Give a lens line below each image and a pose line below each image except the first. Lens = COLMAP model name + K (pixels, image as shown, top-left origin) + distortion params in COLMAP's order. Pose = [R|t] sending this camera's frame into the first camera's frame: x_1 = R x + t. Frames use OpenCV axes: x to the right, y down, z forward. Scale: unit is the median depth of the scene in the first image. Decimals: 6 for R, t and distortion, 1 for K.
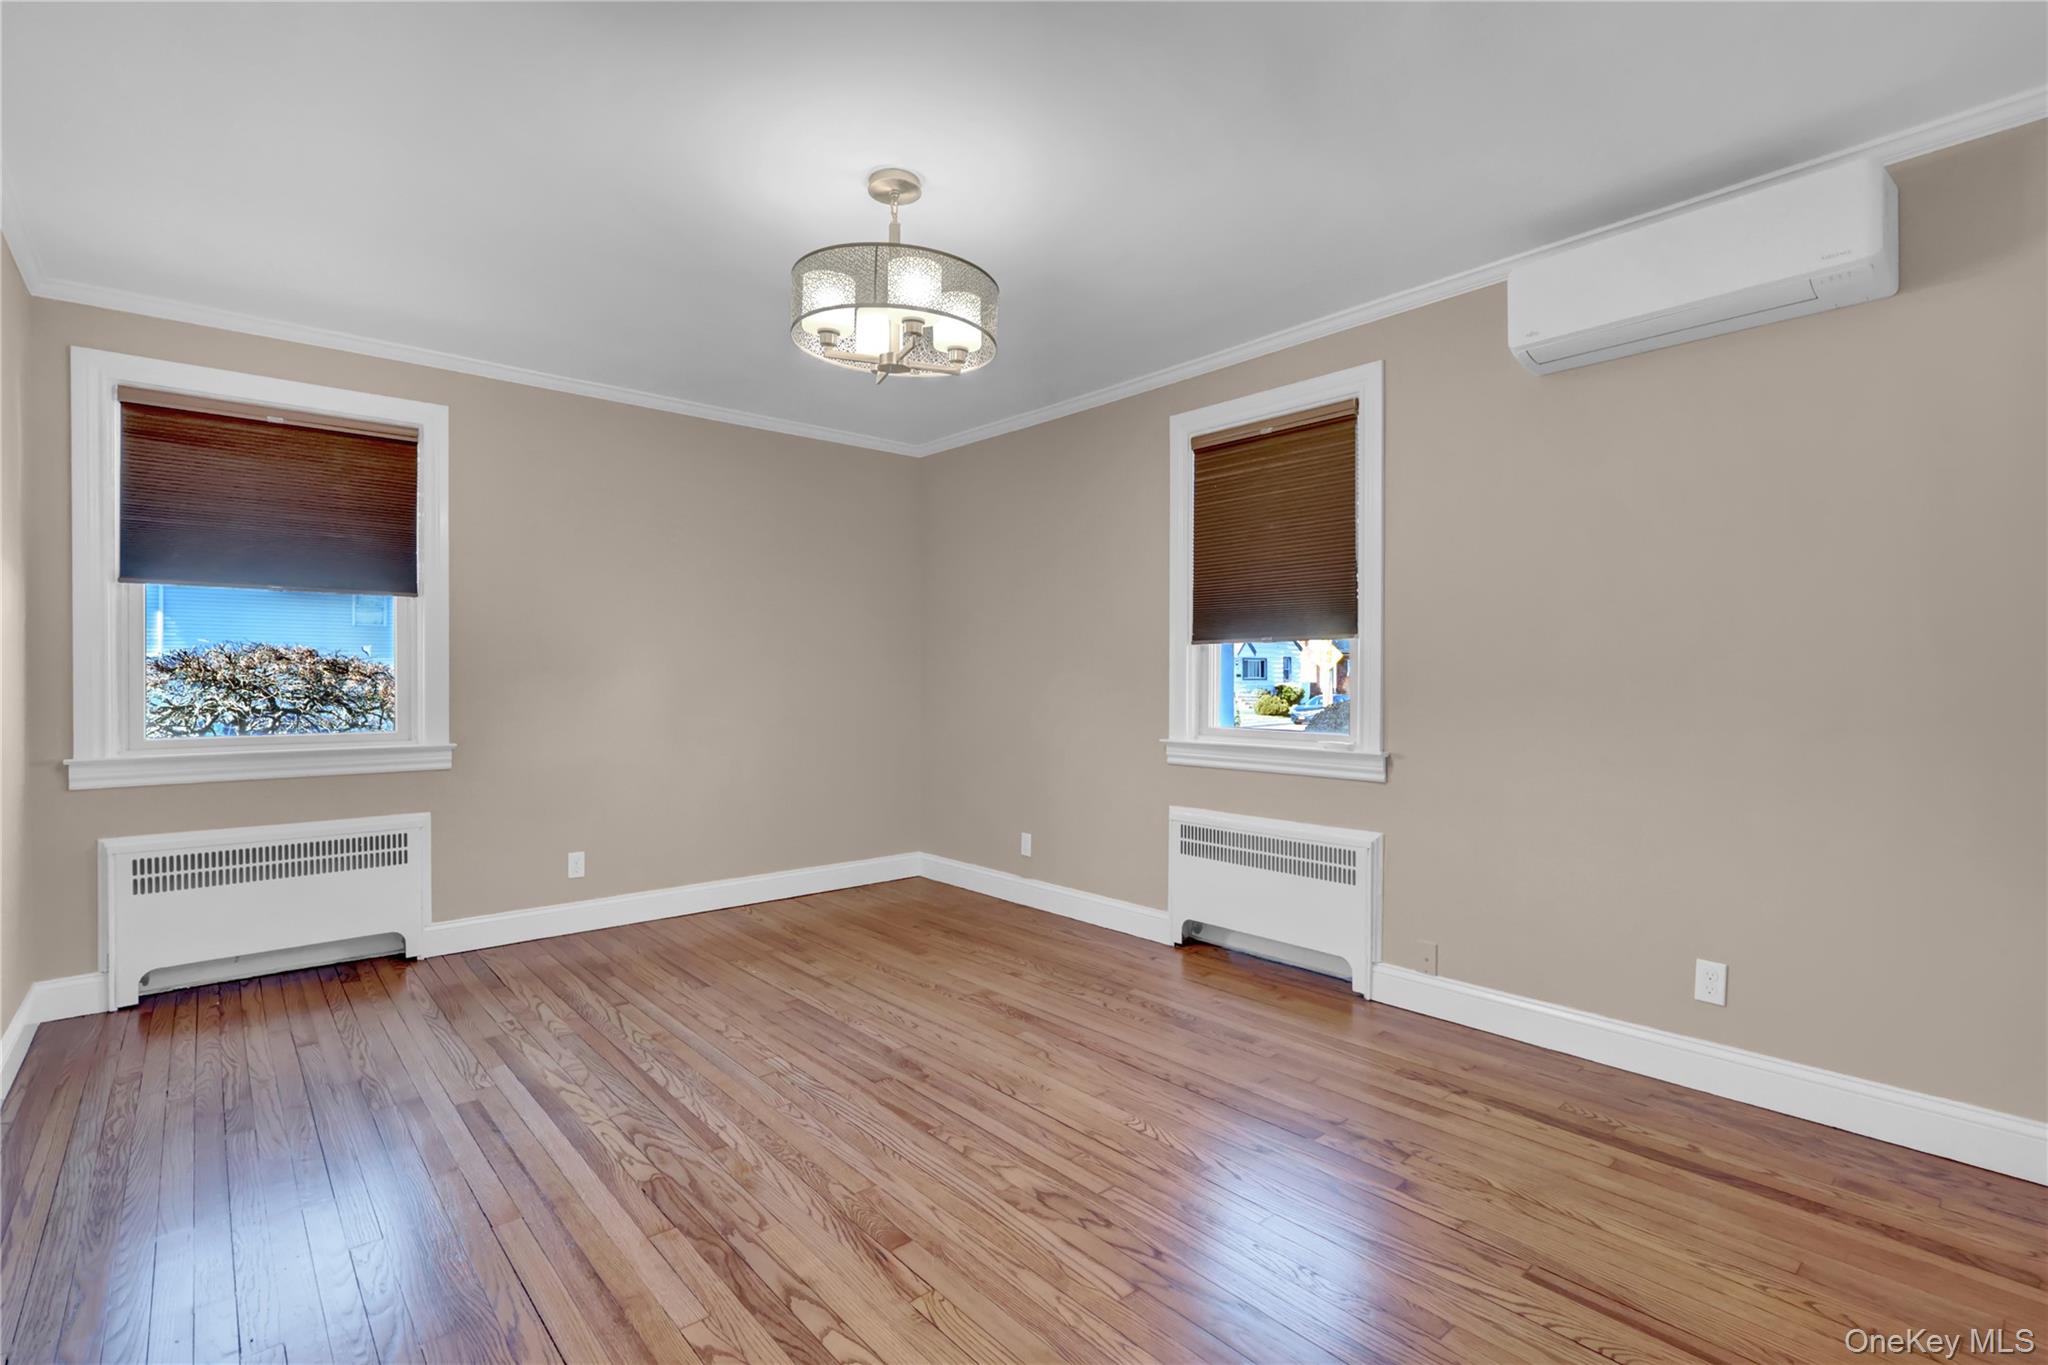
lens RADIAL K [[940.7, 0, 1024.3], [0, 940.7, 678.3], [0, 0, 1]] dist [-0.002494, 0.000286]
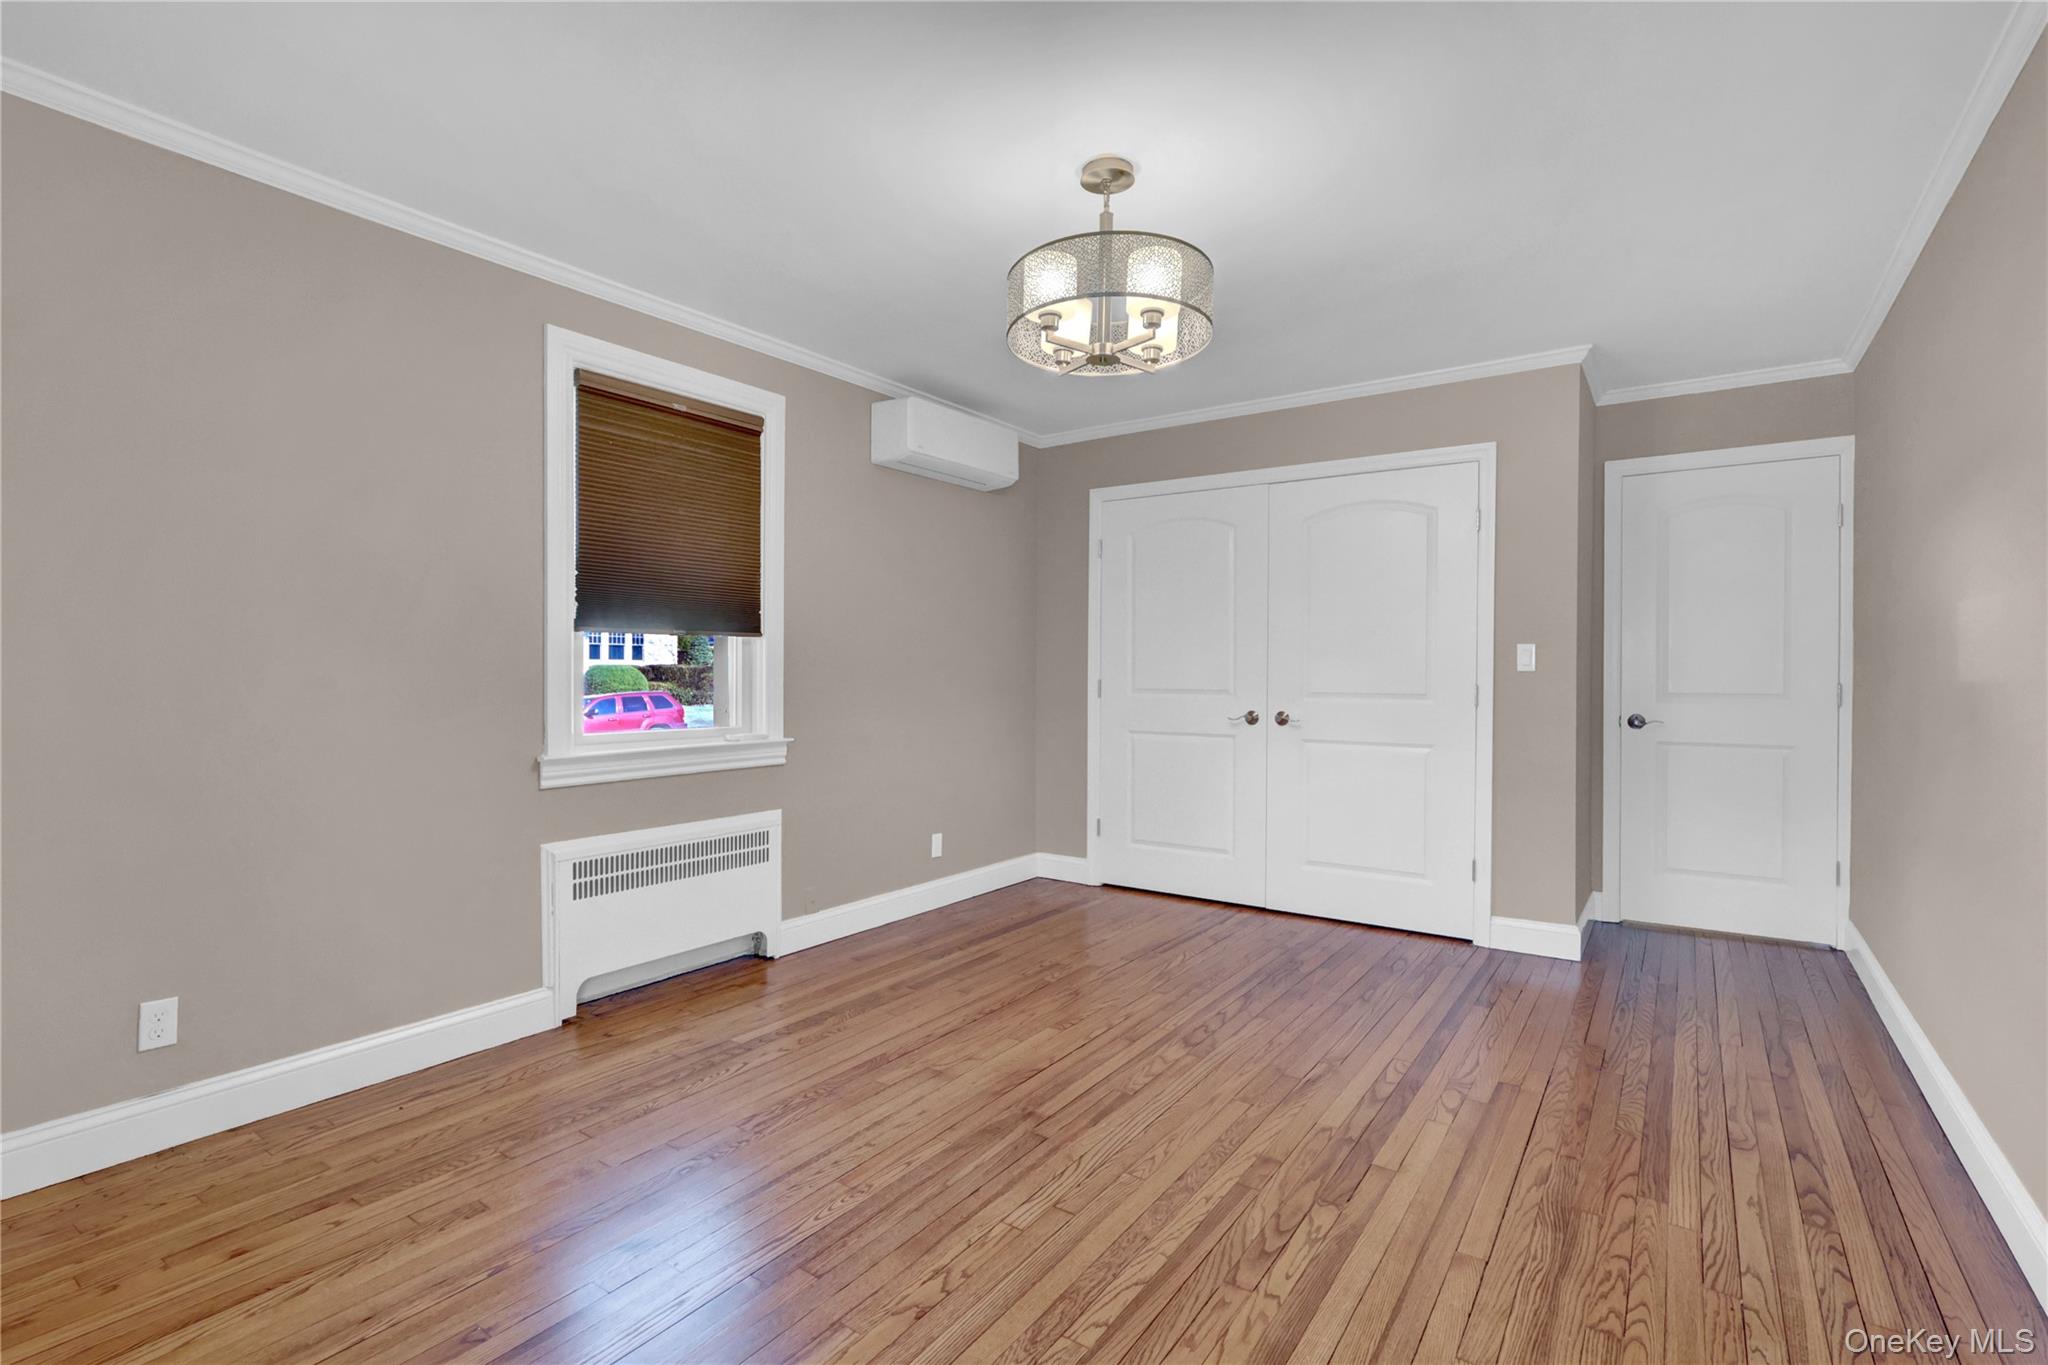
lens RADIAL K [[940.7, 0, 1024.3], [0, 940.7, 678.3], [0, 0, 1]] dist [-0.002494, 0.000286]
pose [[-0.234475, -0.009892, 0.972072, -1.006206], [-0.005343, 0.999946, 0.008887, -0.008331], [-0.972108, -0.003110, -0.234515, 1.229716]]
